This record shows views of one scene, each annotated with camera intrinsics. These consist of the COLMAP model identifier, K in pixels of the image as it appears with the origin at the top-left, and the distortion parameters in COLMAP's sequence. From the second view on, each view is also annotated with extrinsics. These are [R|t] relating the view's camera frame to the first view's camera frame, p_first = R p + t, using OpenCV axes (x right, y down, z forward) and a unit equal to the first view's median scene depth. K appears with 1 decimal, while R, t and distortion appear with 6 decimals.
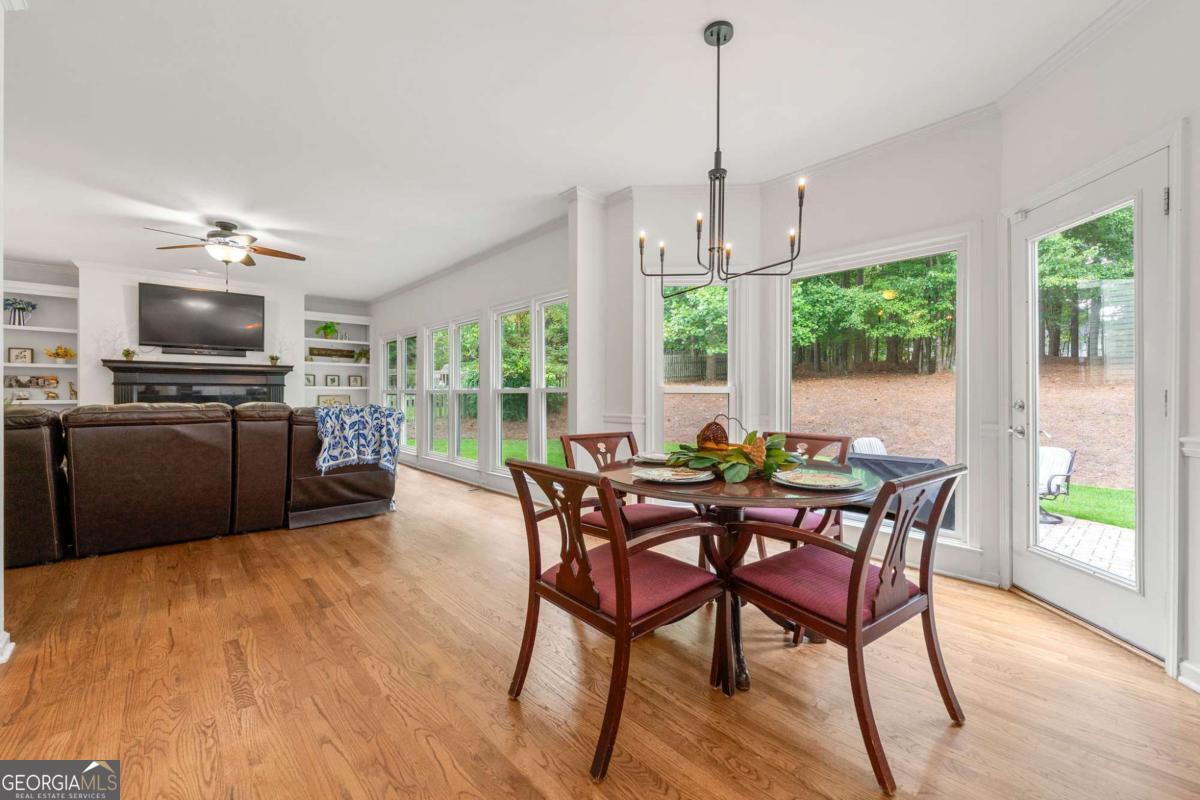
lens RADIAL K [[490.3, 0, 612.0], [0, 490.3, 396.4], [0, 0, 1]] dist [0.000697, -0.001579]
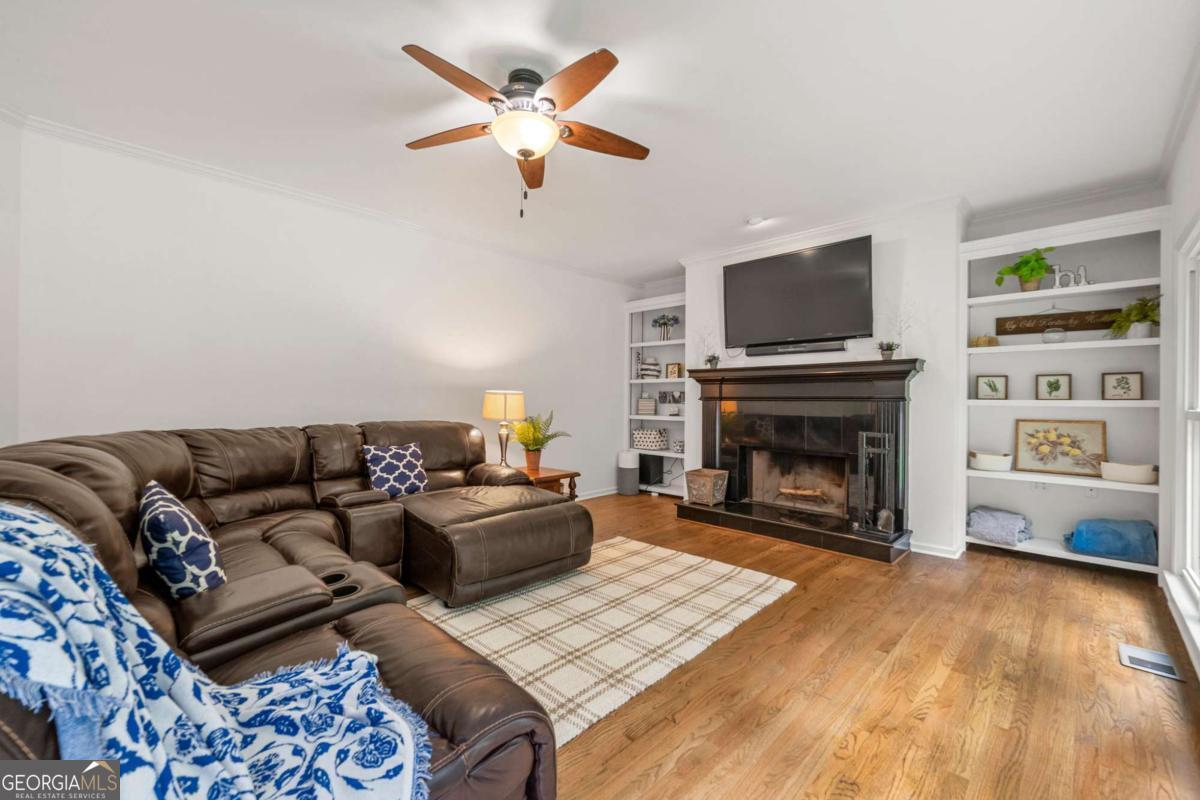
lens RADIAL K [[490.3, 0, 611.9], [0, 490.3, 395.9], [0, 0, 1]] dist [0.000697, -0.001579]
pose [[0.059369, -0.011109, -0.998174, -0.215551], [-0.011820, 0.999860, -0.011831, -0.019021], [0.998166, 0.012501, 0.059230, 0.785049]]
